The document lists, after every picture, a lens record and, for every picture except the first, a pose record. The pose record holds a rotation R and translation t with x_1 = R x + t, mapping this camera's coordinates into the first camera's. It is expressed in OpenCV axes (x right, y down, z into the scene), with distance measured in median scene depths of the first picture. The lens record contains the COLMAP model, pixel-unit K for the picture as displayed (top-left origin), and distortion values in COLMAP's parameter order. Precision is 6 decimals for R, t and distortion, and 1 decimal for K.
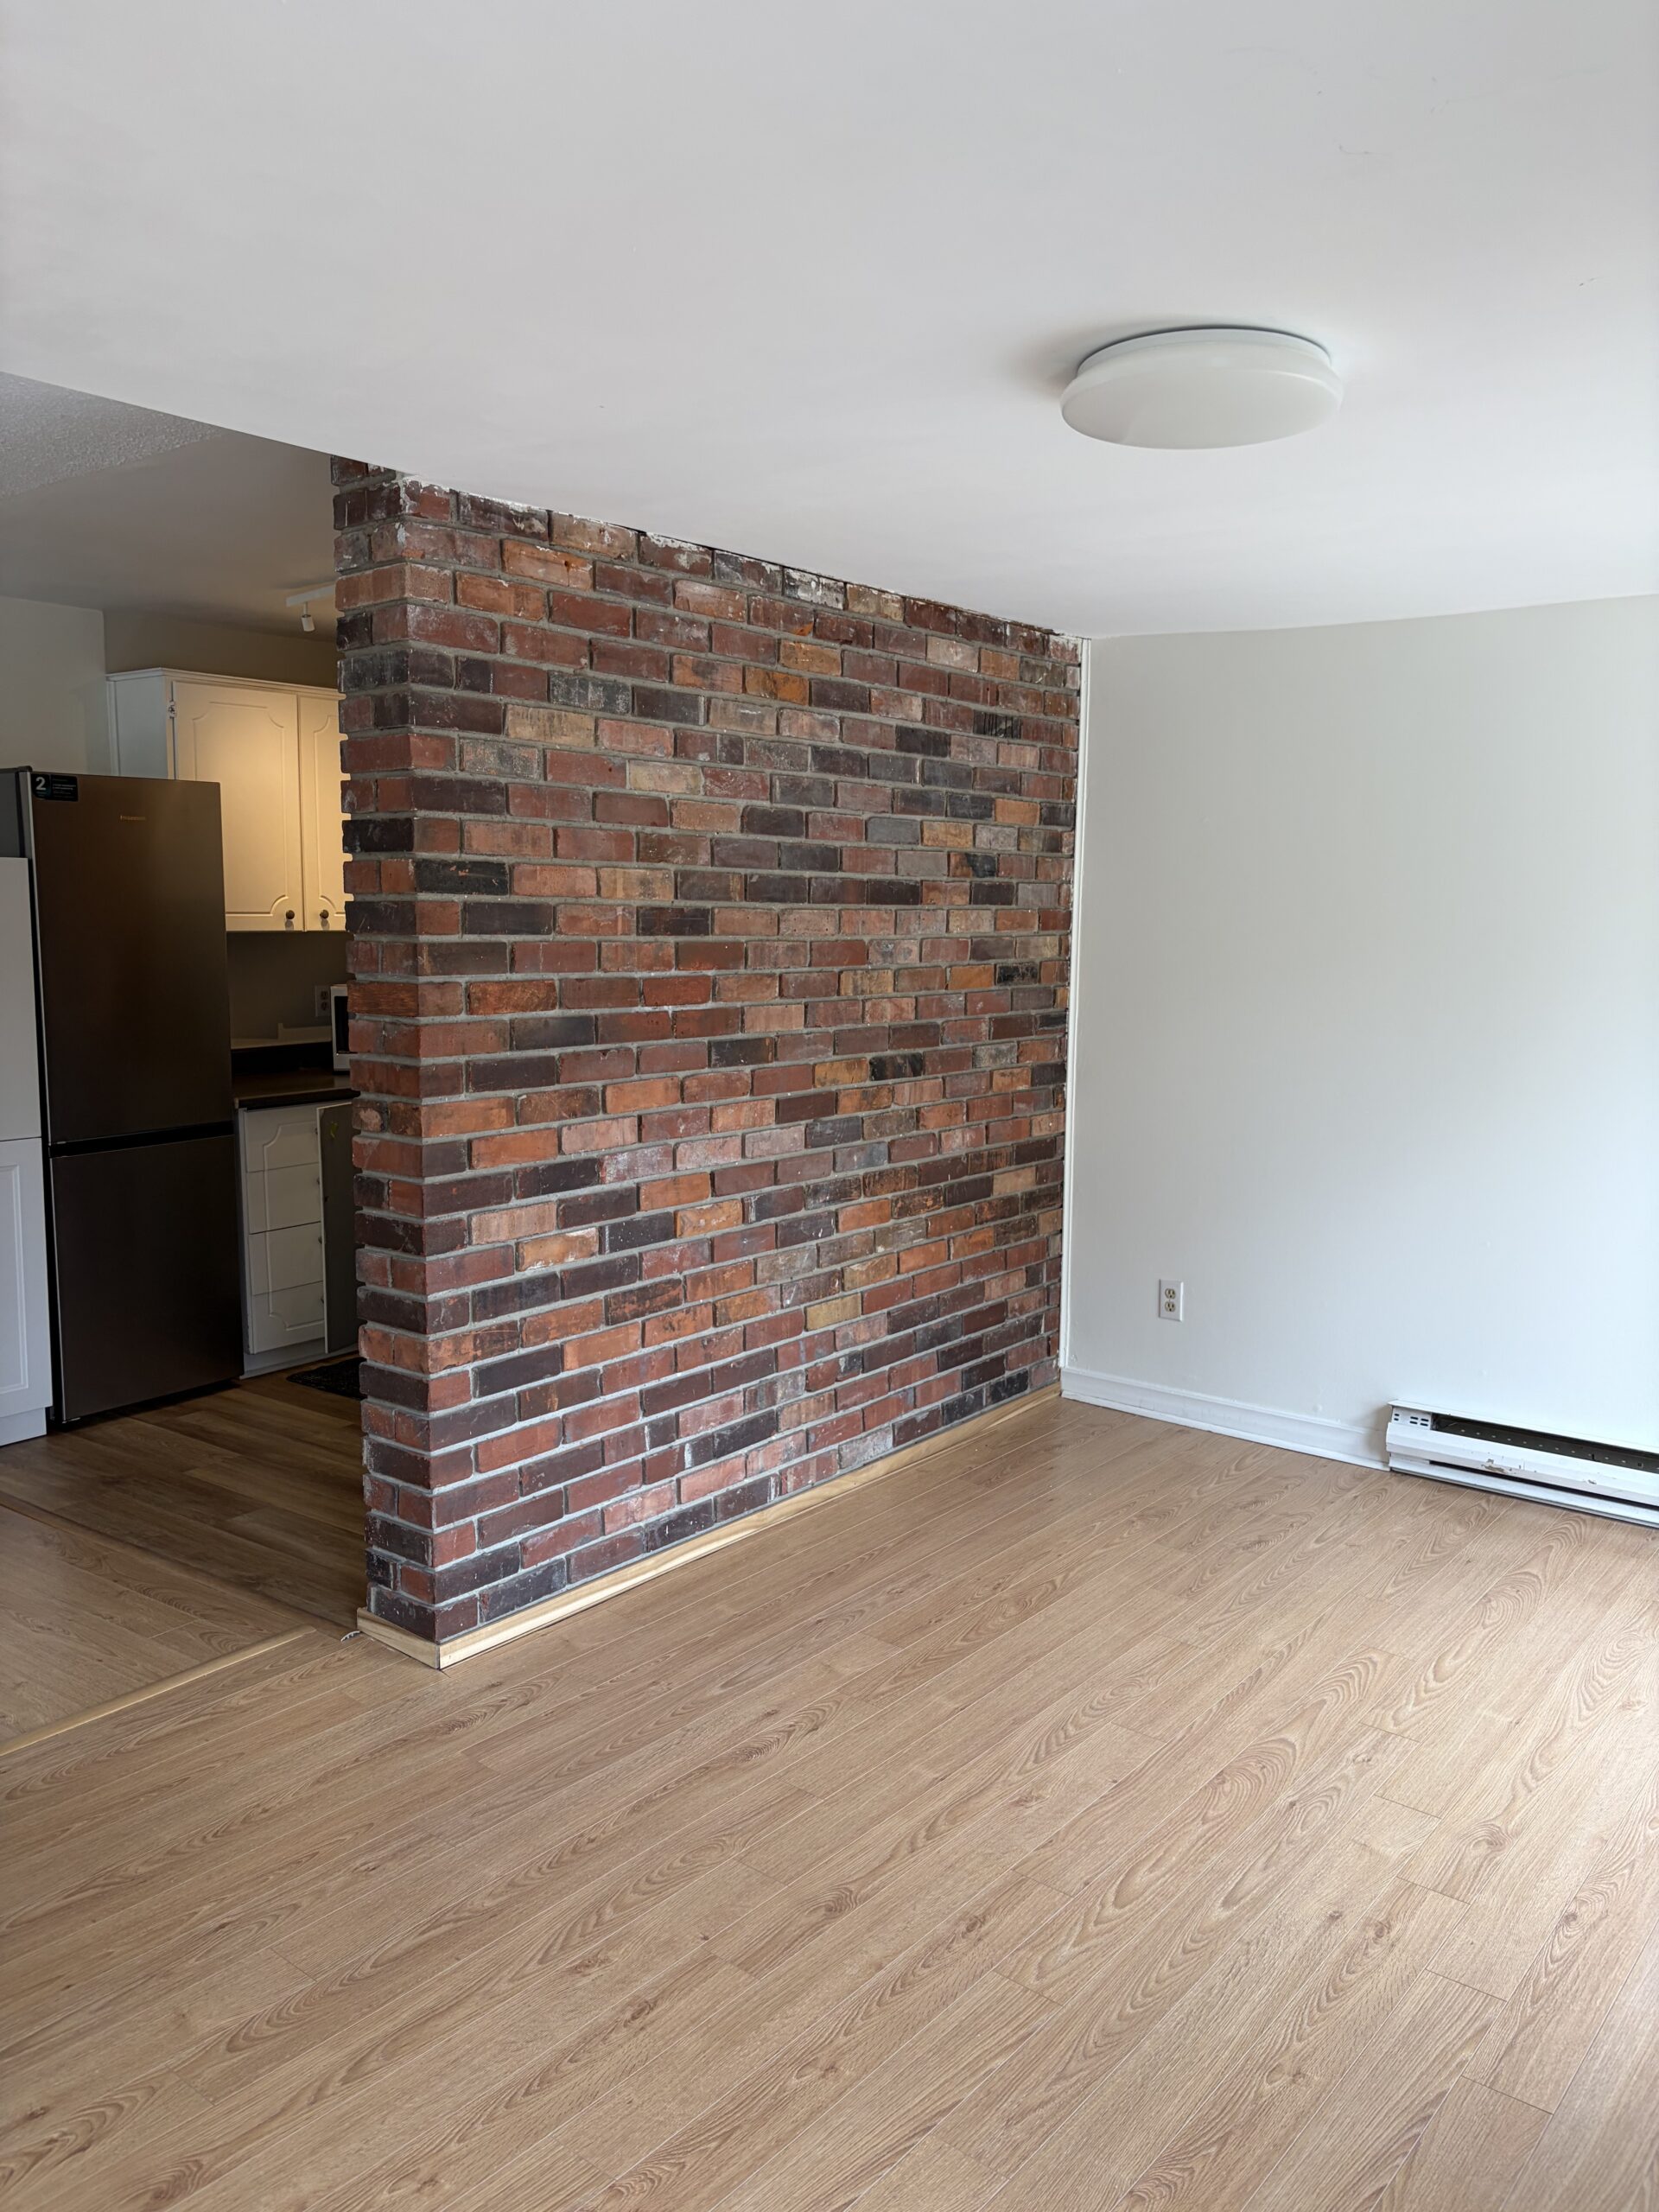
lens RADIAL K [[1675.2, 0, 821.2], [0, 1675.2, 1104.1], [0, 0, 1]] dist [0.022096, -0.009703]
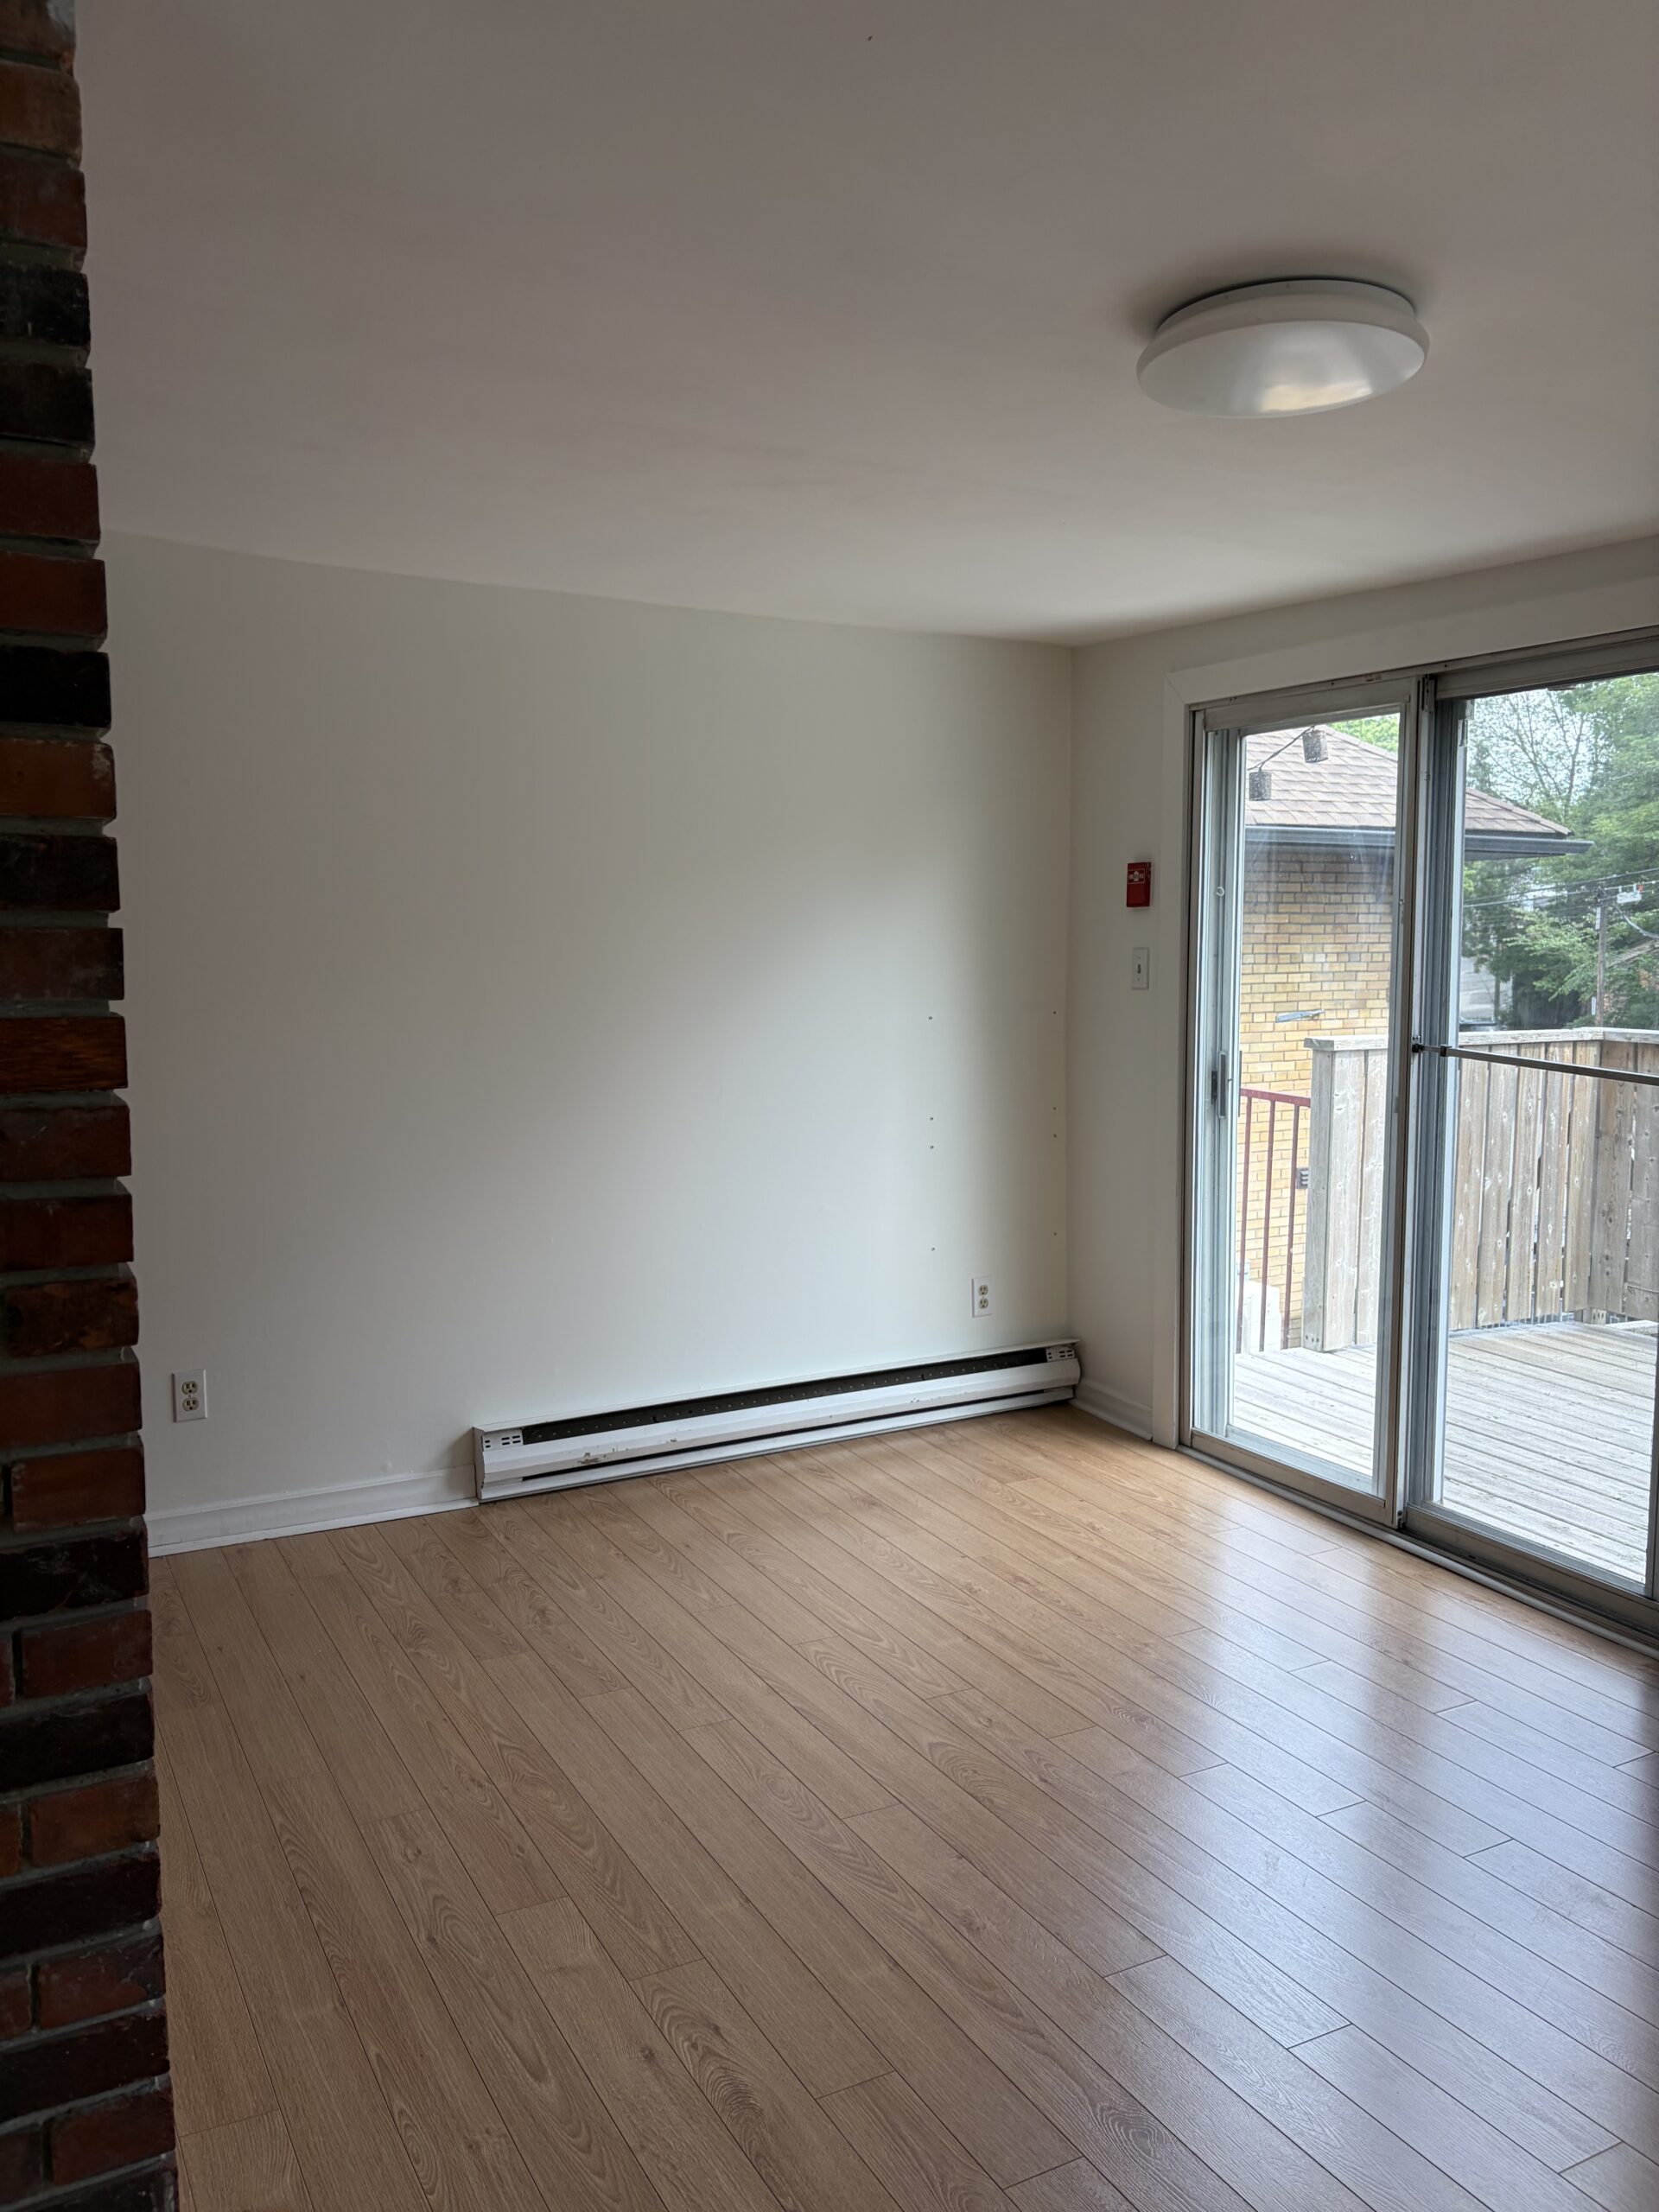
lens RADIAL K [[1675.2, 0, 831.1], [0, 1675.2, 1110.8], [0, 0, 1]] dist [0.022096, -0.009703]
pose [[0.390863, -0.107842, 0.914110, -0.417211], [0.111119, 0.991378, 0.069444, -0.039798], [-0.913717, 0.074432, 0.399476, 0.450496]]
